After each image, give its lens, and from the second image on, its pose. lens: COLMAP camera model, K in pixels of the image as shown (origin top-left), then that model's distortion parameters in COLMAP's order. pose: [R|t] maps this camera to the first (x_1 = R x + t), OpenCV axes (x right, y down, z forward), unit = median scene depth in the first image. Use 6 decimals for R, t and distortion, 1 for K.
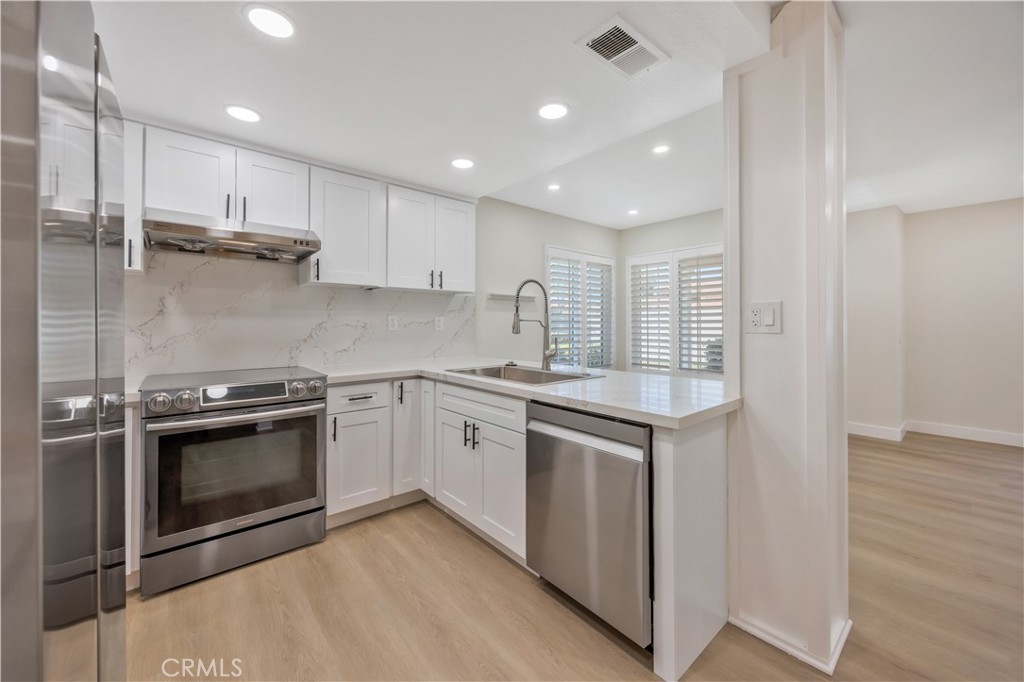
lens RADIAL K [[393.4, 0, 512.6], [0, 393.4, 326.2], [0, 0, 1]] dist [-0.001475, -0.000056]
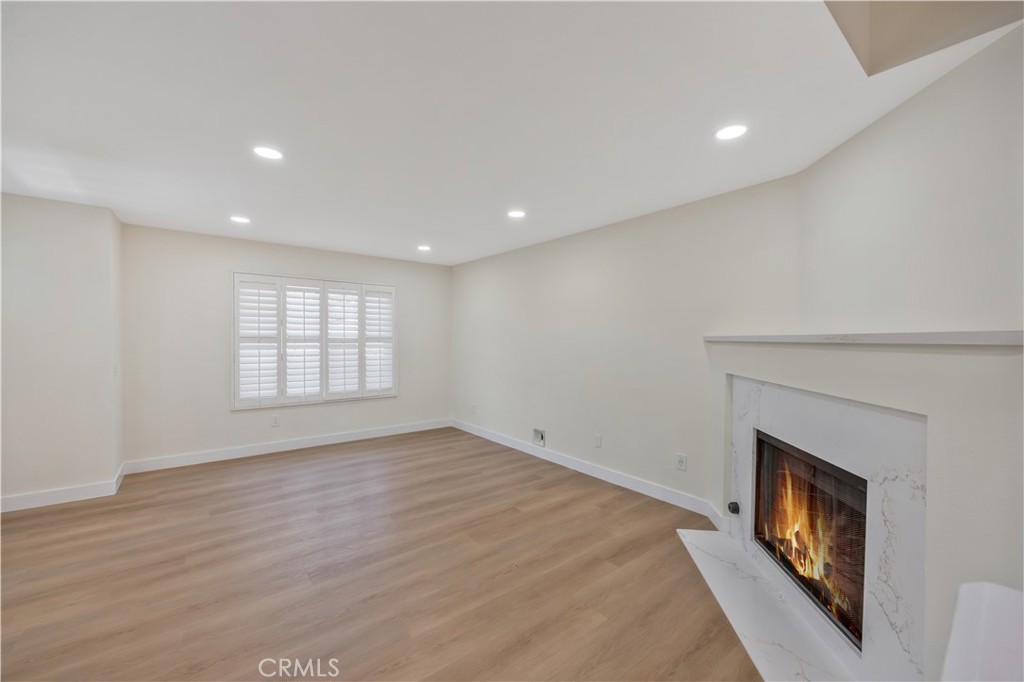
lens RADIAL K [[406.0, 0, 515.3], [0, 406.0, 341.6], [0, 0, 1]] dist [-0.001832, -0.000153]
pose [[0.031489, -0.009465, 0.999459, 0.187742], [-0.002271, 0.999952, 0.009541, -0.047609], [-0.999502, -0.002570, 0.031466, 0.149149]]
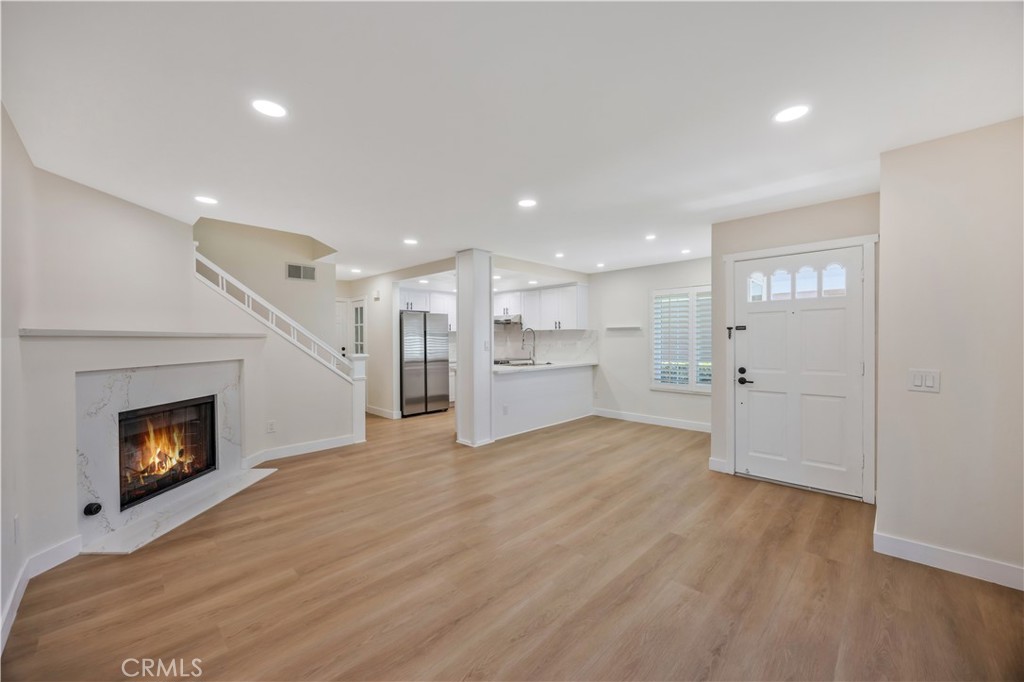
lens RADIAL K [[392.6, 0, 512.0], [0, 392.6, 341.0], [0, 0, 1]] dist [-0.001237, -0.000024]
pose [[0.097624, 0.007032, -0.995198, 1.780739], [-0.000725, 0.999975, 0.006995, -0.038083], [0.995223, 0.000038, 0.097627, 0.456773]]
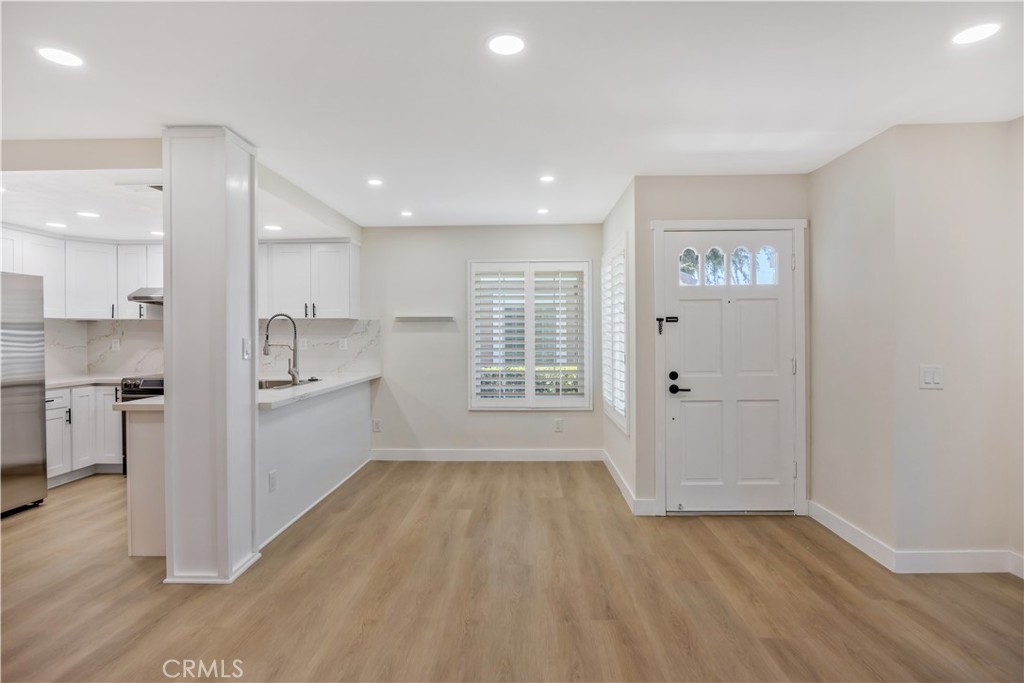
lens RADIAL K [[526.2, 0, 511.2], [0, 526.2, 335.4], [0, 0, 1]] dist [-0.008317, -0.000195]
pose [[0.743670, 0.000093, -0.668547, 1.252311], [-0.000217, 1.000000, -0.000103, -0.033248], [0.668547, 0.000222, 0.743670, 0.151567]]
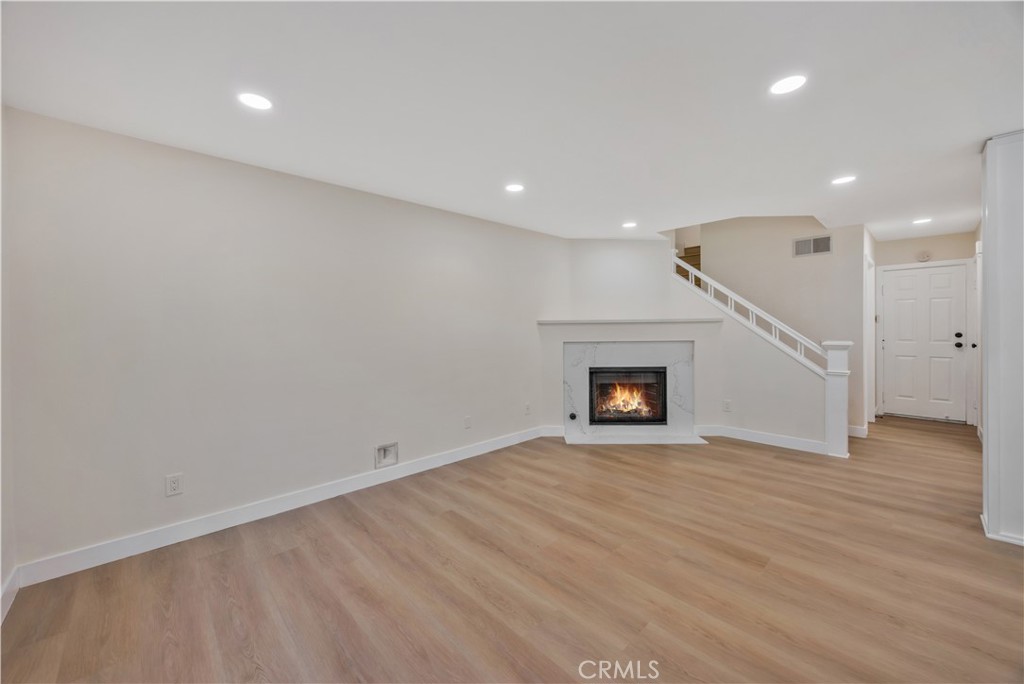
lens RADIAL K [[393.4, 0, 512.6], [0, 393.4, 327.2], [0, 0, 1]] dist [-0.001475, -0.000056]
pose [[-0.998225, 0.012965, -0.058134, 1.263819], [0.012684, 0.999906, 0.005189, -0.037397], [0.058196, 0.004442, -0.998295, 1.096473]]
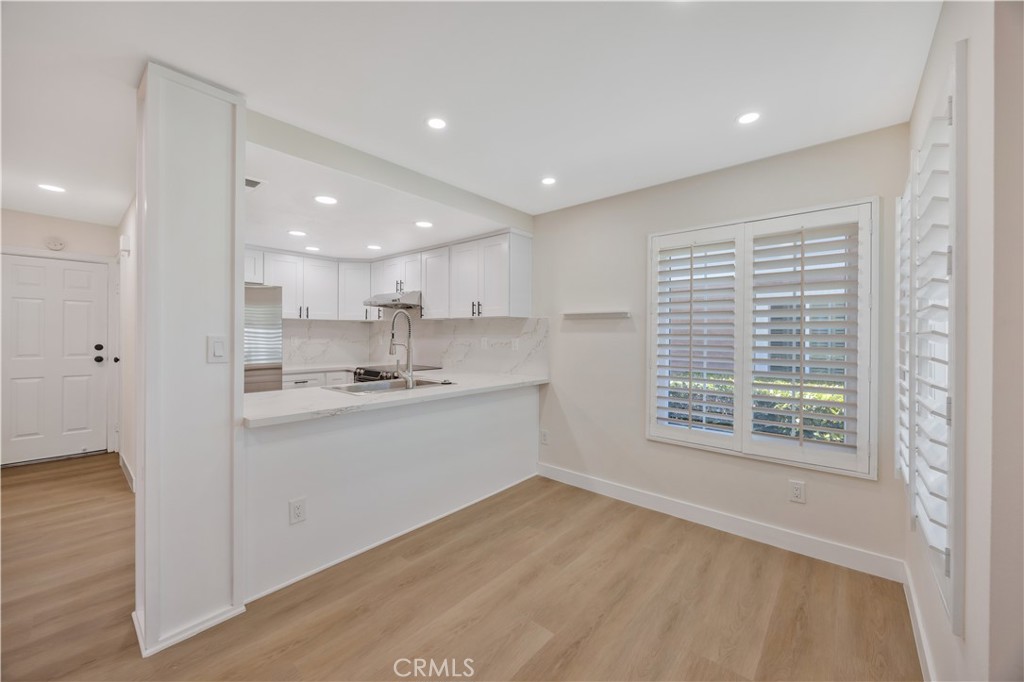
lens RADIAL K [[390.1, 0, 508.7], [0, 390.1, 337.4], [0, 0, 1]] dist [-0.002042, -0.000094]
pose [[0.150726, 0.011542, -0.988508, 0.904543], [-0.012376, 0.999876, 0.009788, -0.037467], [0.988498, 0.010759, 0.150850, 0.806596]]
